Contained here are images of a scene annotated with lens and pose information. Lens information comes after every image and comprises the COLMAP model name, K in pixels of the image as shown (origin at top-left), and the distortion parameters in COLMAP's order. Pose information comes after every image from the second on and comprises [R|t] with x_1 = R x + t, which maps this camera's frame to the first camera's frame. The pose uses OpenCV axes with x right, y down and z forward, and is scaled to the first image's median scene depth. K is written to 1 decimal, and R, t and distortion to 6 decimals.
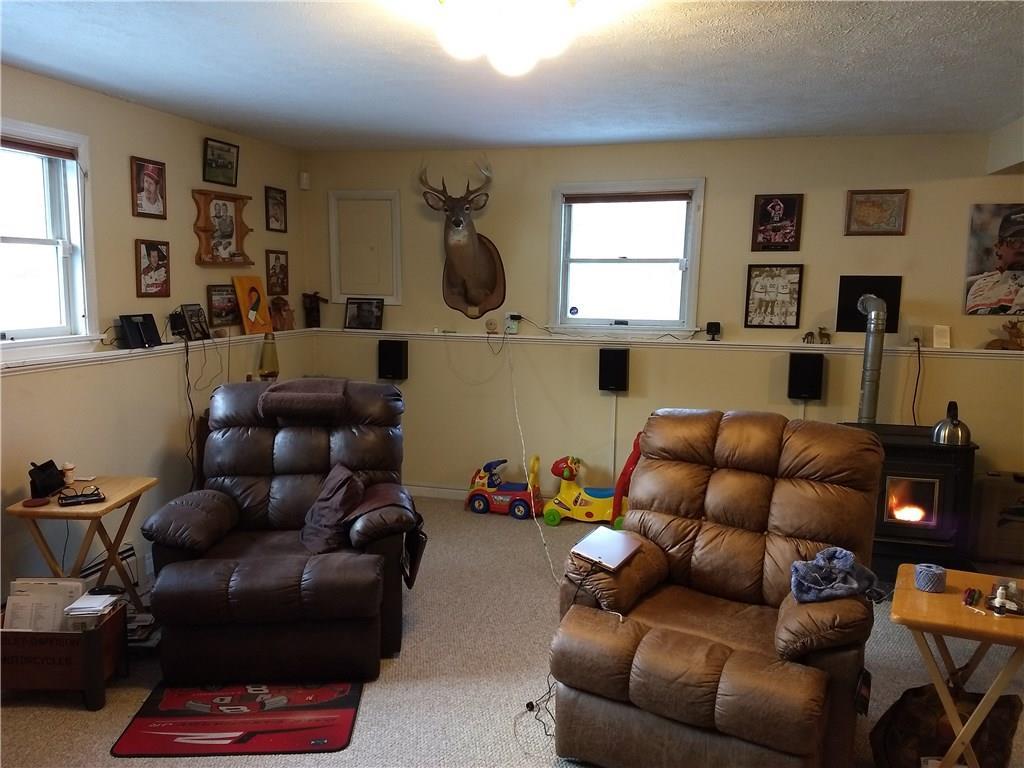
lens RADIAL K [[862.1, 0, 517.6], [0, 862.1, 379.9], [0, 0, 1]] dist [0.154822, -0.087774]
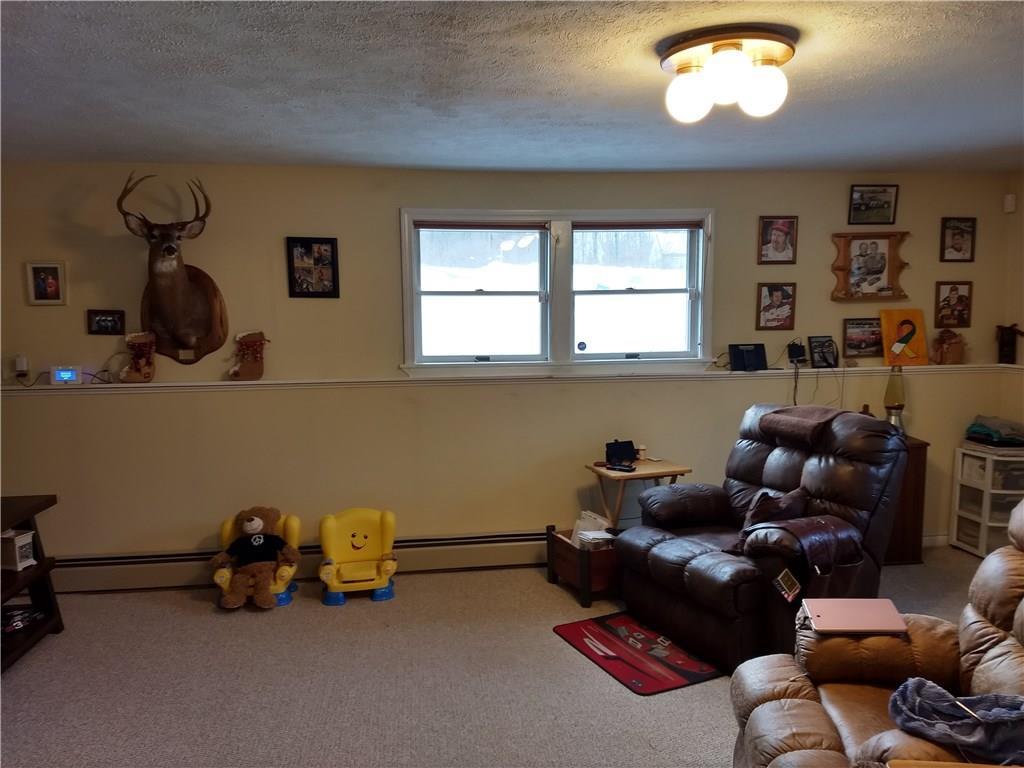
lens RADIAL K [[862.1, 0, 510.5], [0, 862.1, 390.8], [0, 0, 1]] dist [0.154822, -0.087774]
pose [[0.349702, 0.071680, -0.934115, 0.513801], [-0.100588, 0.994178, 0.038632, -0.018851], [0.931445, 0.080451, 0.354876, 0.223822]]
